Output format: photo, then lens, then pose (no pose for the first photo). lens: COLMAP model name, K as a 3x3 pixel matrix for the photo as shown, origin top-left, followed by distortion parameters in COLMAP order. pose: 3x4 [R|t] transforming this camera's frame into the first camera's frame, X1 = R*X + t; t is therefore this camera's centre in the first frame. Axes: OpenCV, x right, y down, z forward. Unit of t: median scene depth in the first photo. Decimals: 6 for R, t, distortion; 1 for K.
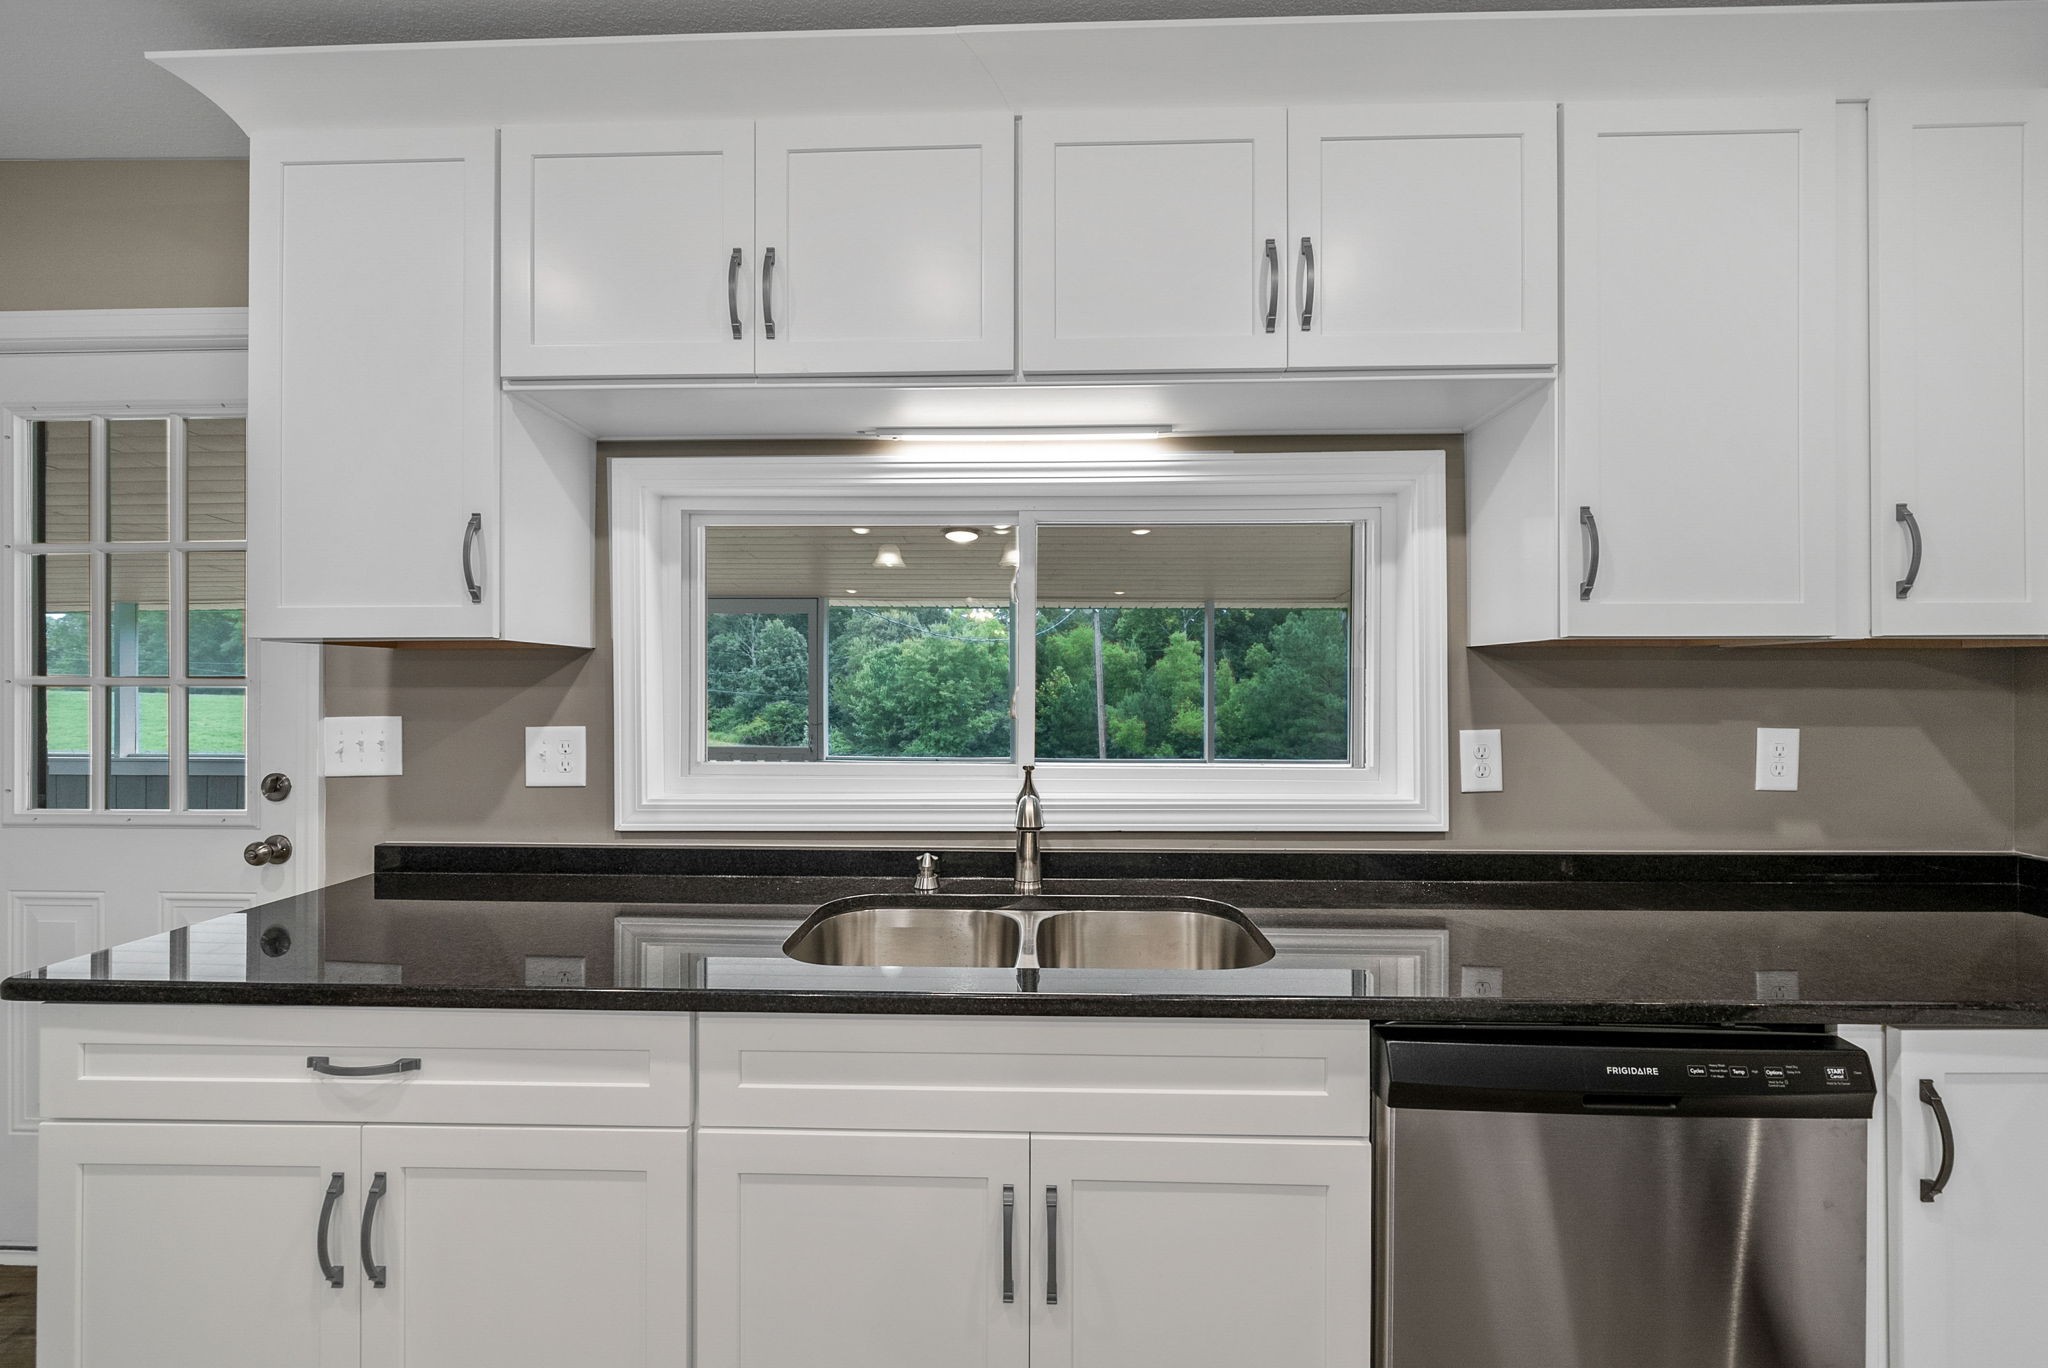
lens RADIAL K [[802.3, 0, 1016.5], [0, 802.3, 675.3], [0, 0, 1]] dist [-0.000753, -0.000003]
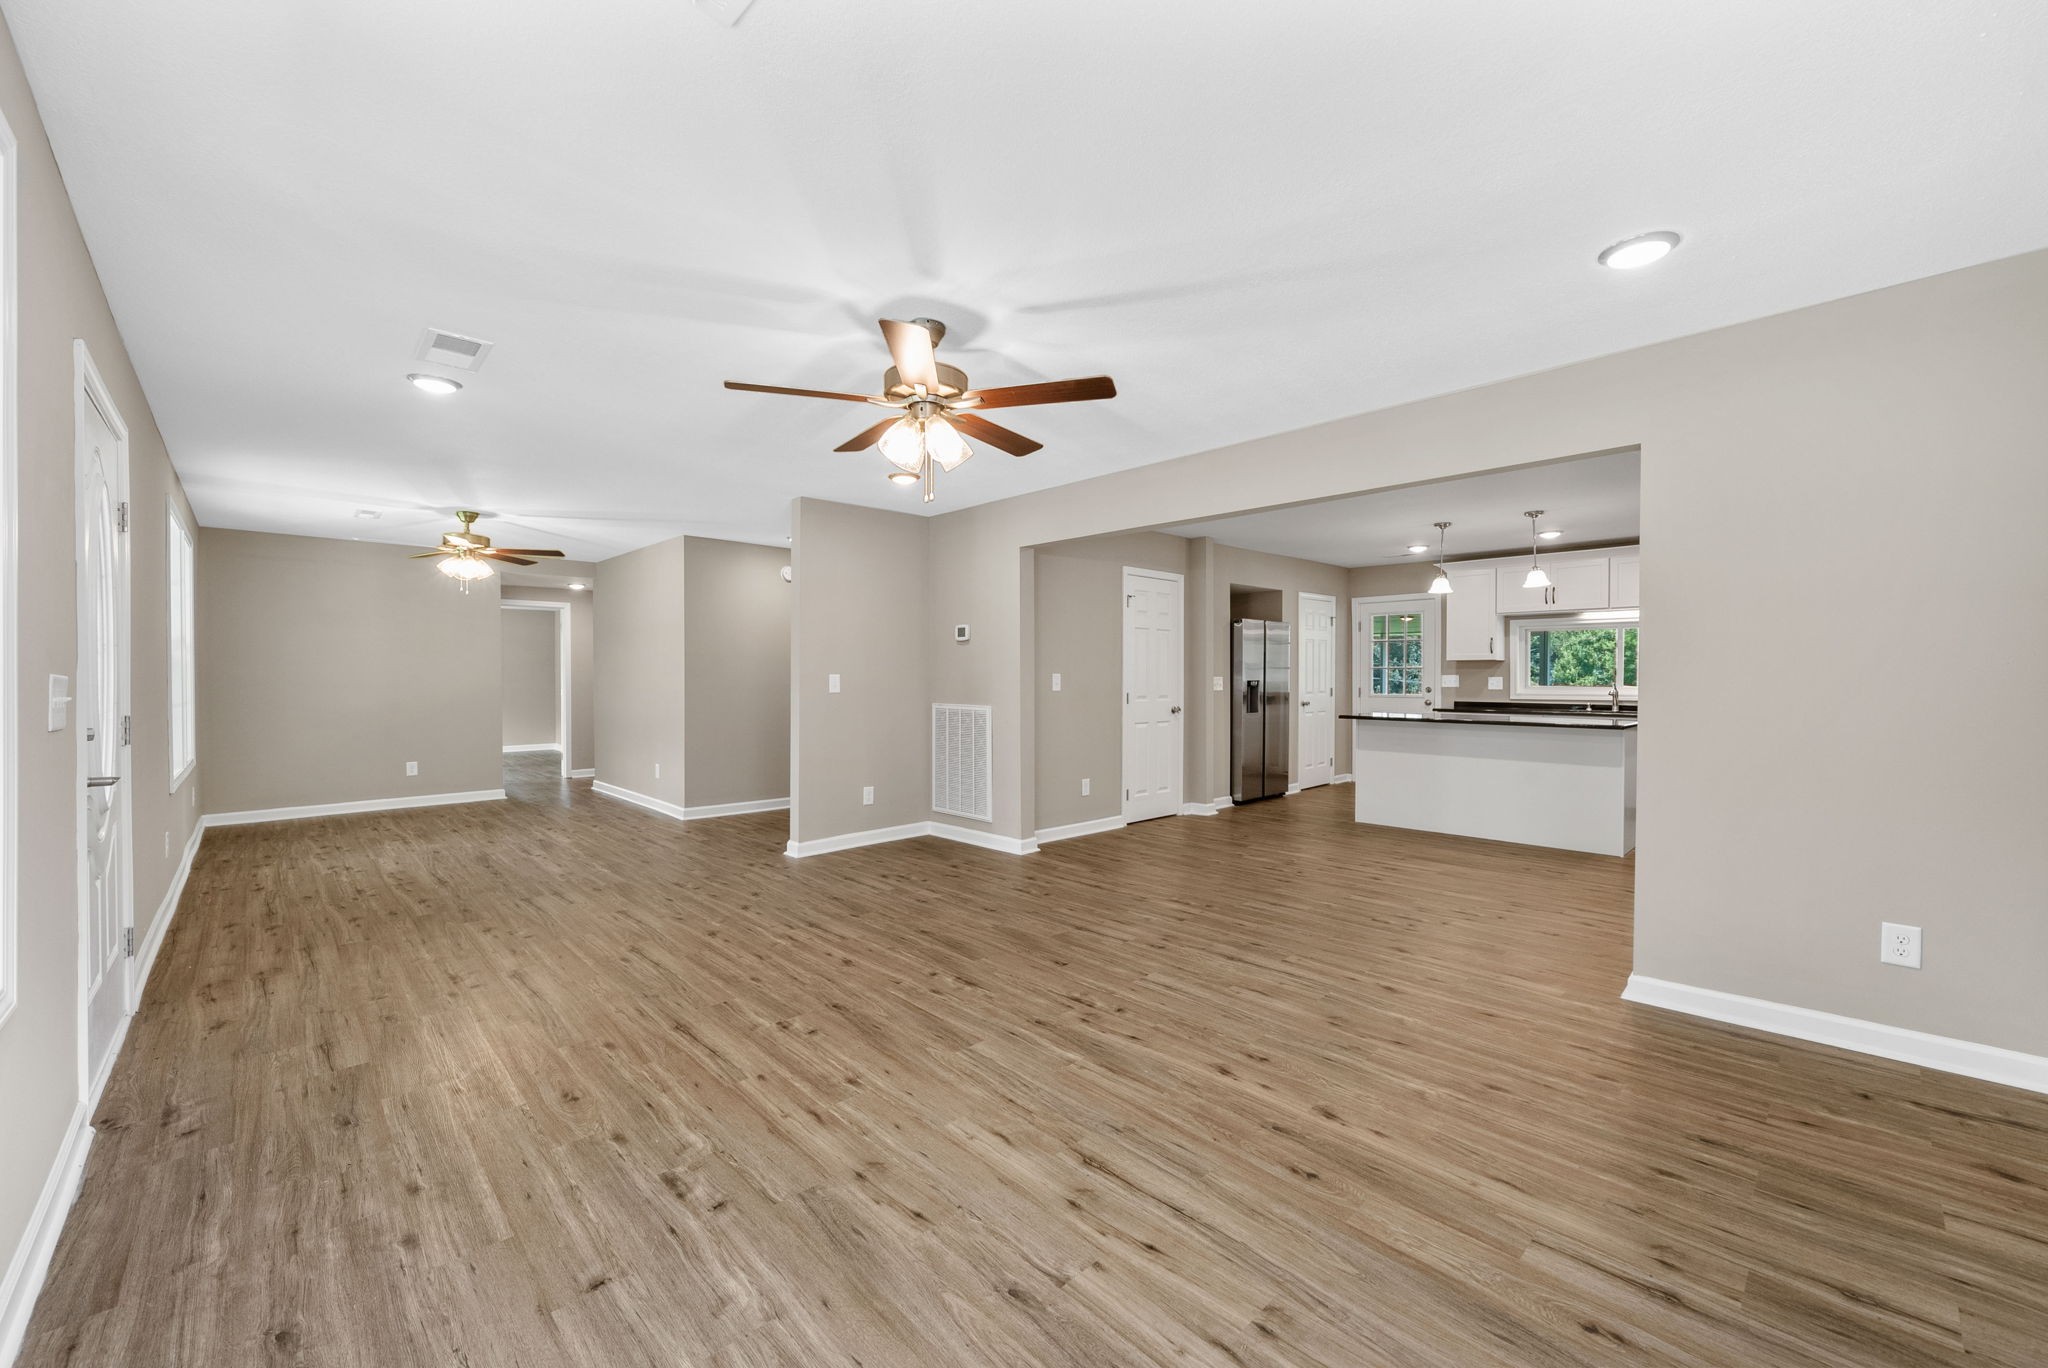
lens RADIAL K [[802.3, 0, 1016.5], [0, 802.3, 675.3], [0, 0, 1]] dist [-0.000753, -0.000003]
pose [[0.706455, 0.002415, -0.707754, 0.792892], [0.006765, 0.999925, 0.010165, -0.015014], [0.707726, -0.011969, 0.706386, -4.391027]]
